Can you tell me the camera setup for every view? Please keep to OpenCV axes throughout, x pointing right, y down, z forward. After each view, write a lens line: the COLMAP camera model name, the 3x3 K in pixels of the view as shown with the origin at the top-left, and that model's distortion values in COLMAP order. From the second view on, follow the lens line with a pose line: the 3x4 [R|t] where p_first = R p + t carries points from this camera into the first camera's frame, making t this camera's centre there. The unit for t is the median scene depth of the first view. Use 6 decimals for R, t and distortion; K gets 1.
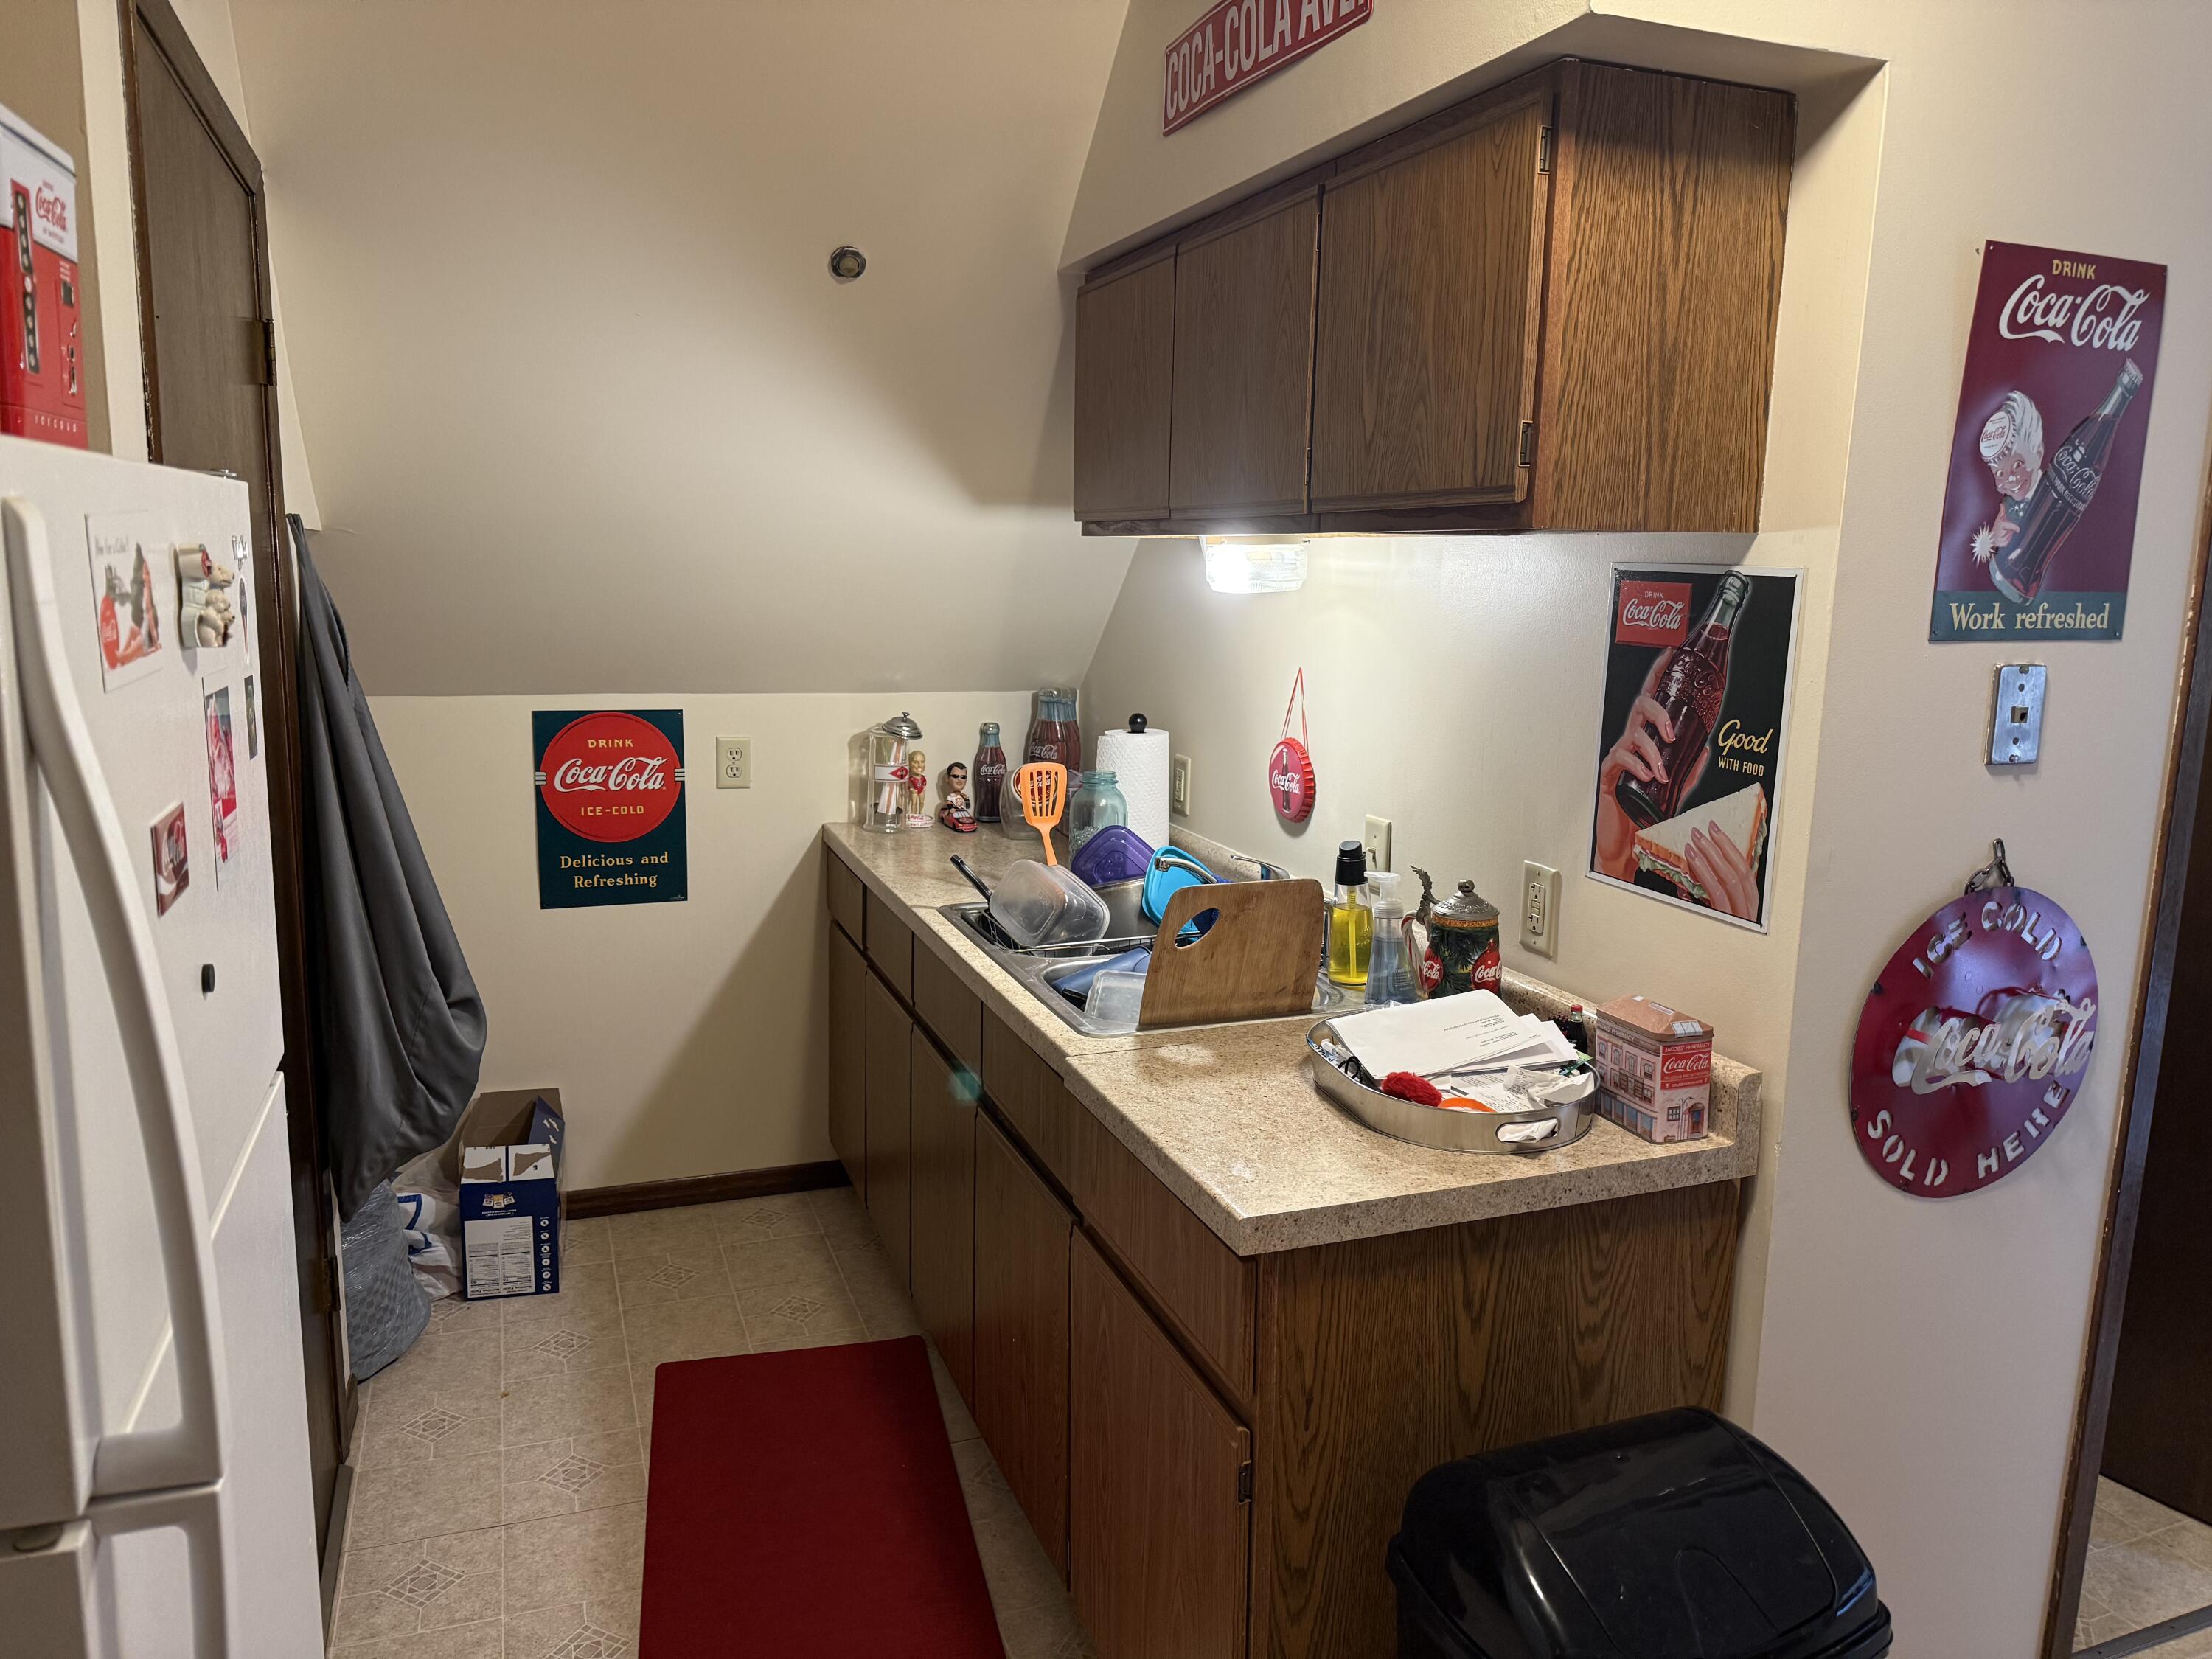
lens RADIAL K [[1536.5, 0, 1106.0], [0, 1536.5, 829.5], [0, 0, 1]] dist [0.074040, -0.080089]
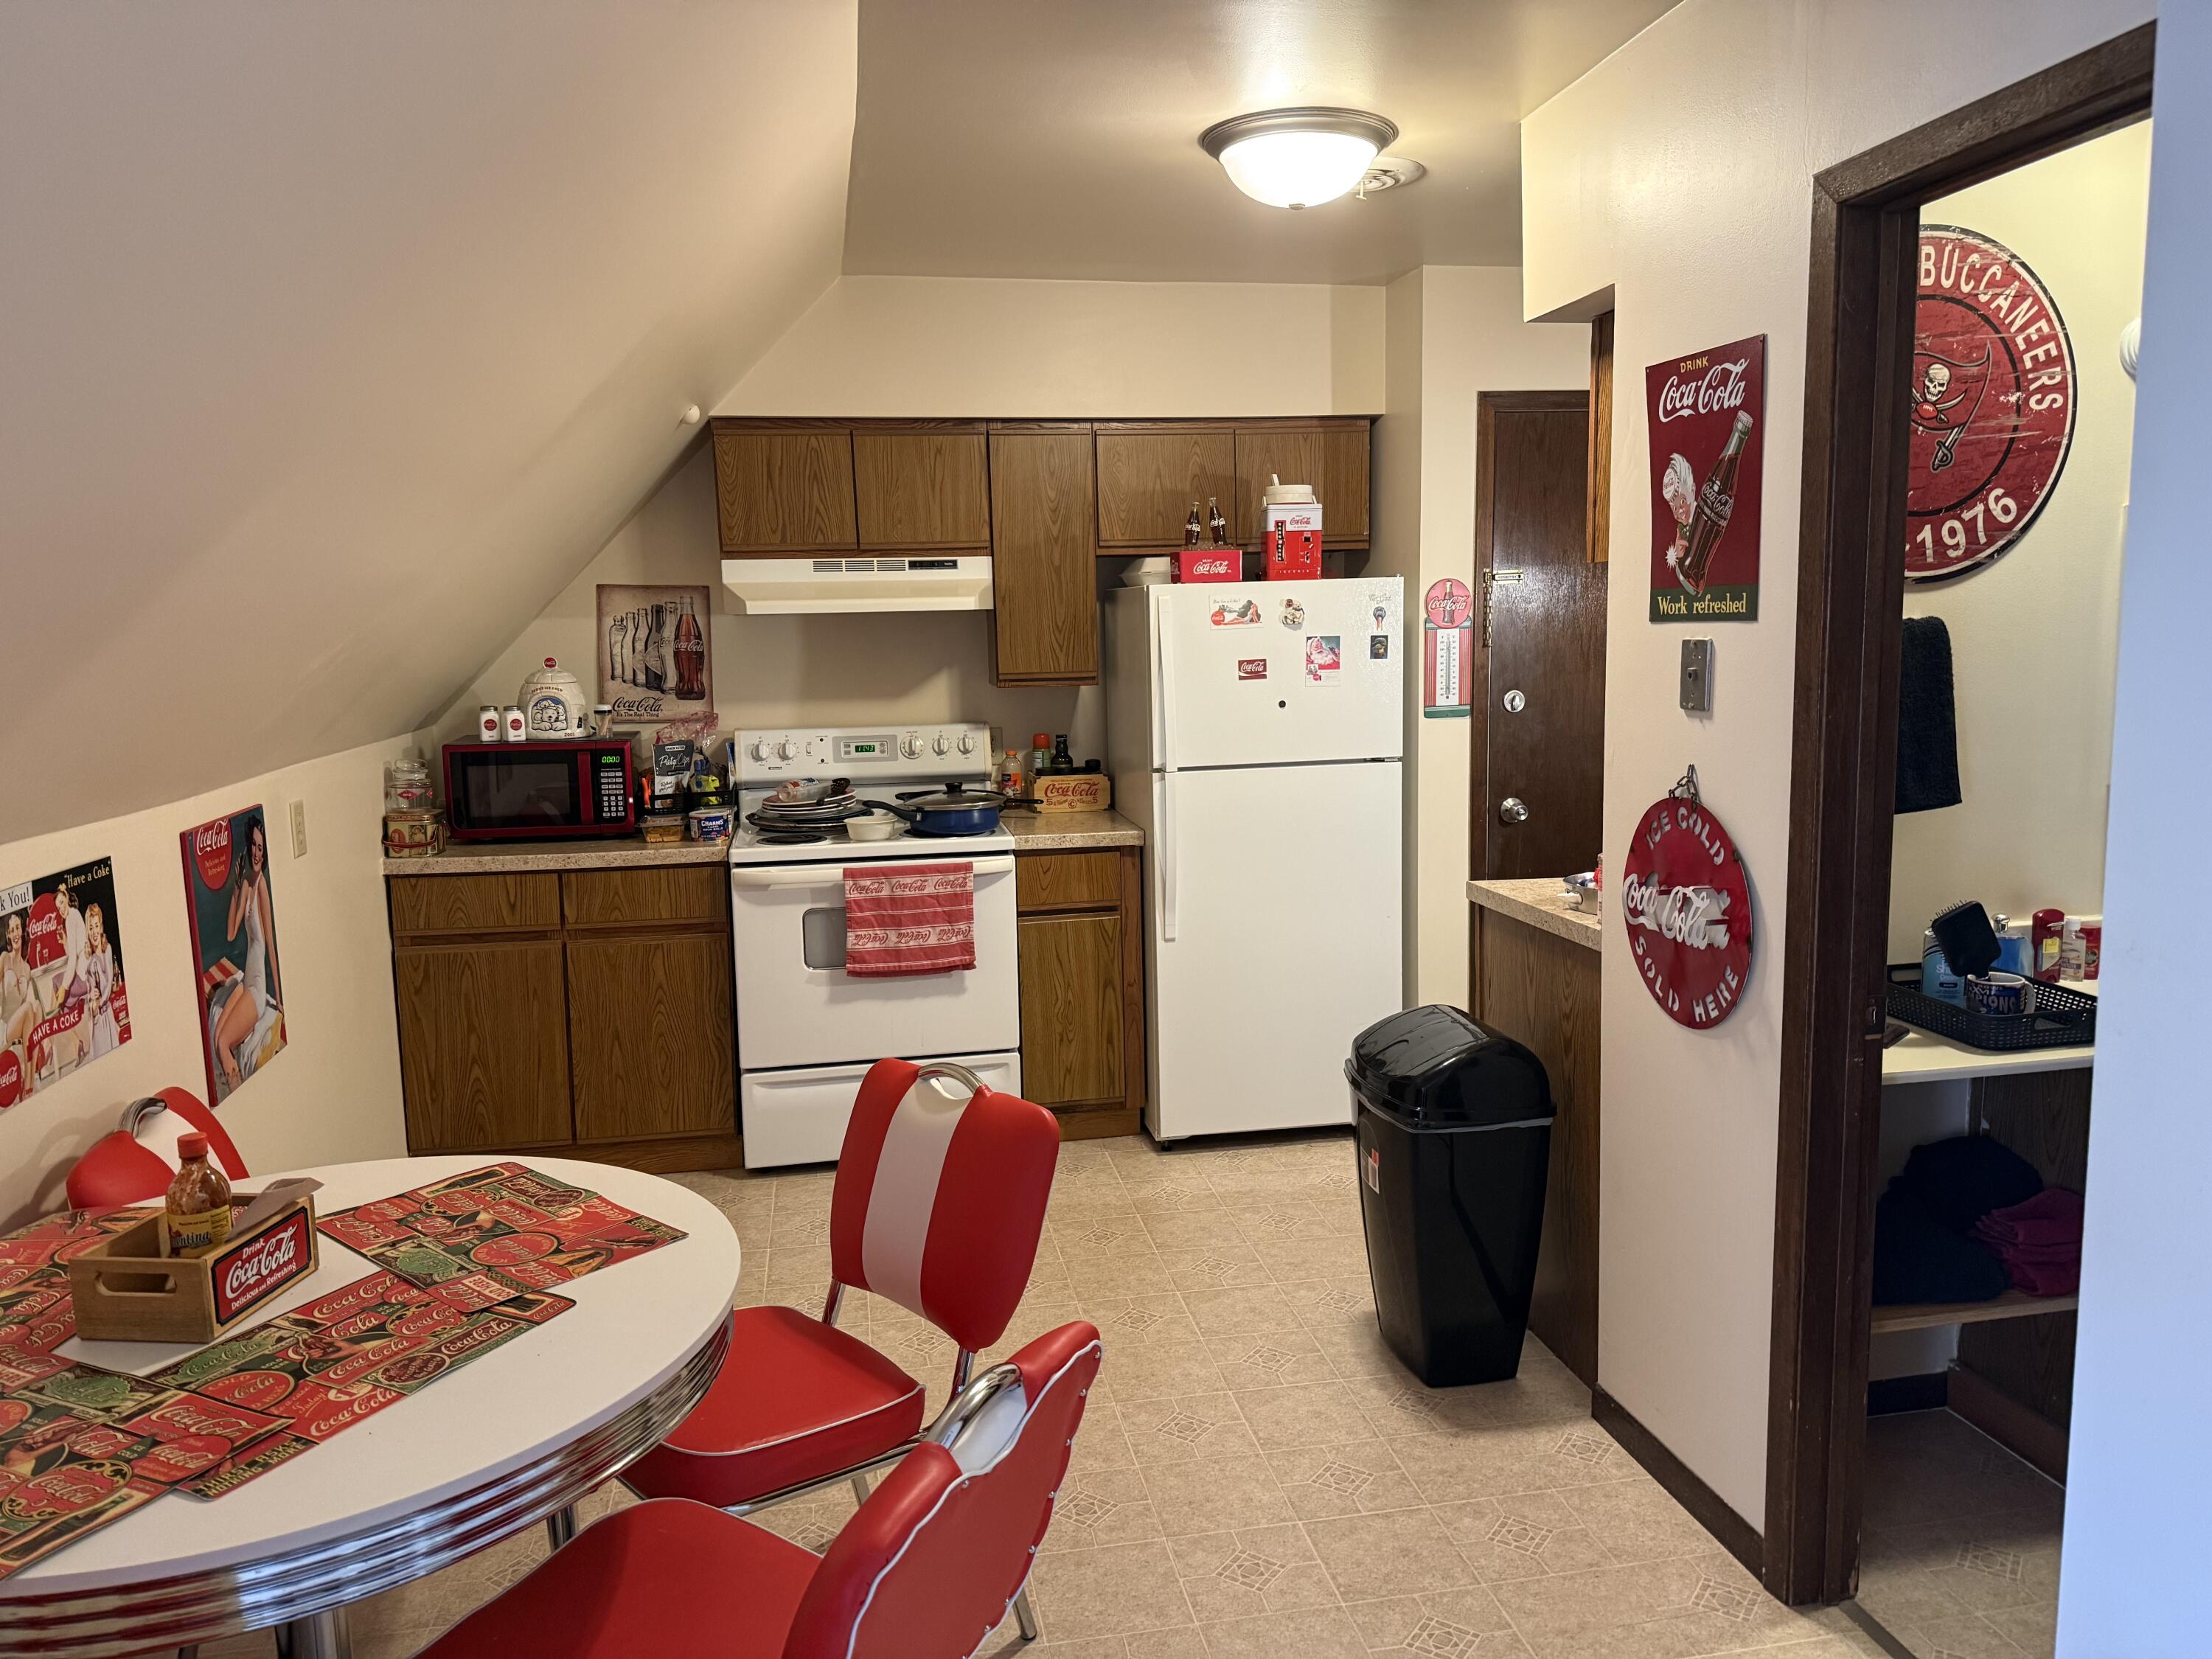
lens RADIAL K [[1536.5, 0, 1106.0], [0, 1536.5, 829.5], [0, 0, 1]] dist [0.074040, -0.080089]
pose [[-0.186842, 0.122476, -0.974725, 2.105857], [-0.150675, 0.976885, 0.151630, -0.070239], [0.970766, 0.175198, -0.164069, 0.753550]]
